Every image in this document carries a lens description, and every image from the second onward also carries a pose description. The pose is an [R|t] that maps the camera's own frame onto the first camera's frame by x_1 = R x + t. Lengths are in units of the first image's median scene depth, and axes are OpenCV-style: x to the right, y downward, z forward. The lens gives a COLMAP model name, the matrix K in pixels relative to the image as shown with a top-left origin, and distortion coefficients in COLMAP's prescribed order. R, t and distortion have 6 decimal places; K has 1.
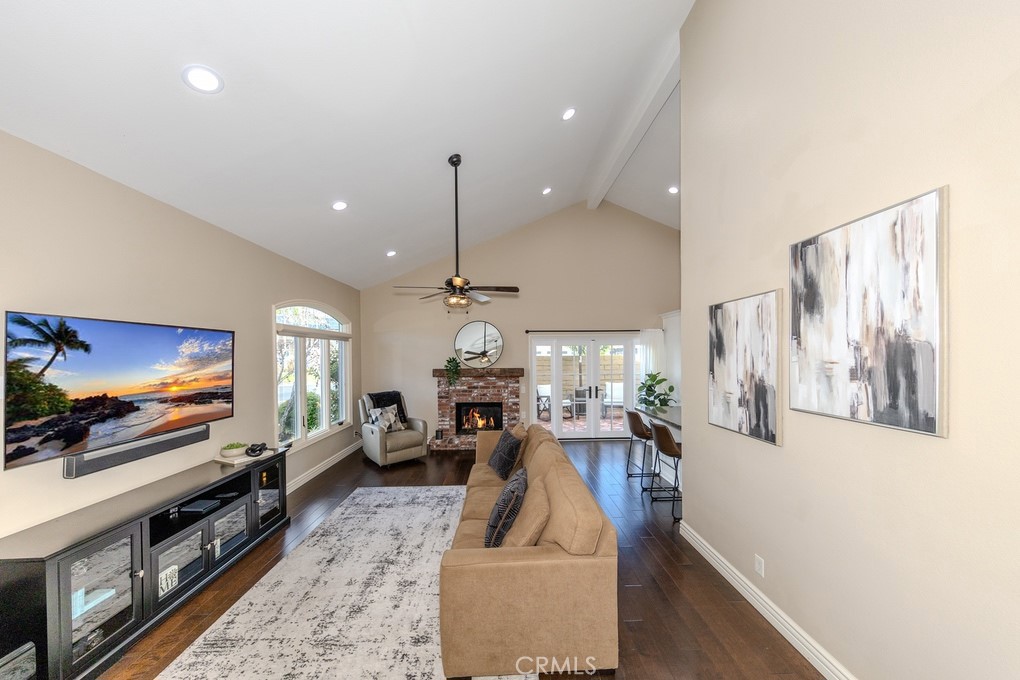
lens RADIAL K [[321.5, 0, 515.2], [0, 321.5, 355.6], [0, 0, 1]] dist [0.006236, 0.000011]
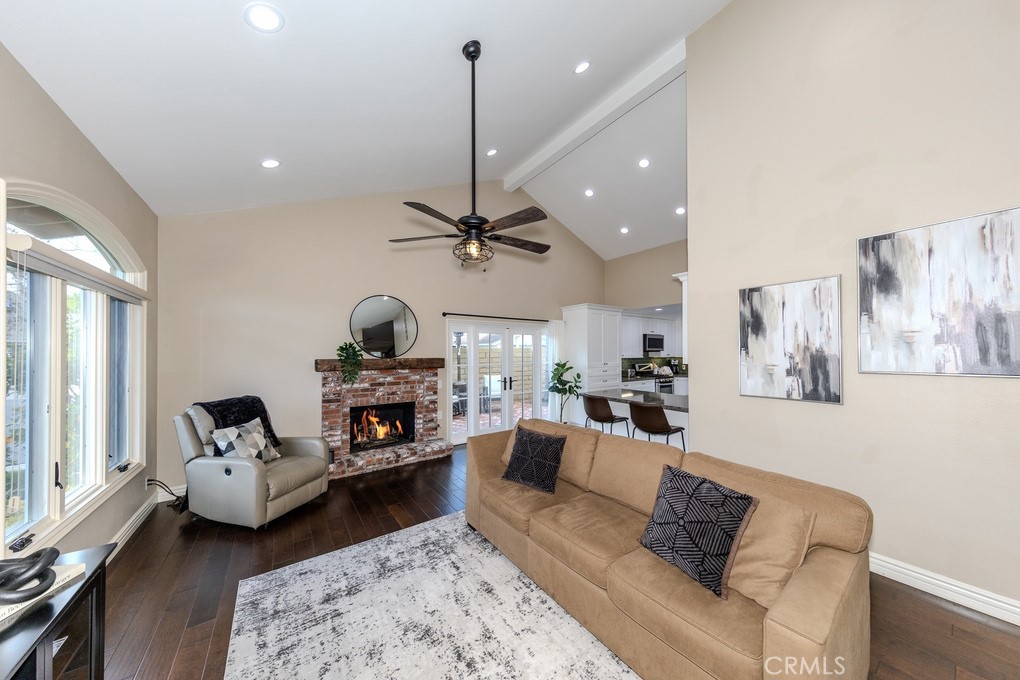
lens RADIAL K [[321.5, 0, 511.7], [0, 321.5, 345.9], [0, 0, 1]] dist [0.006236, 0.000011]
pose [[0.834667, 0.014874, 0.550554, -0.409426], [-0.000637, 0.999661, -0.026041, 0.043722], [-0.550755, 0.021385, 0.834393, 0.312246]]
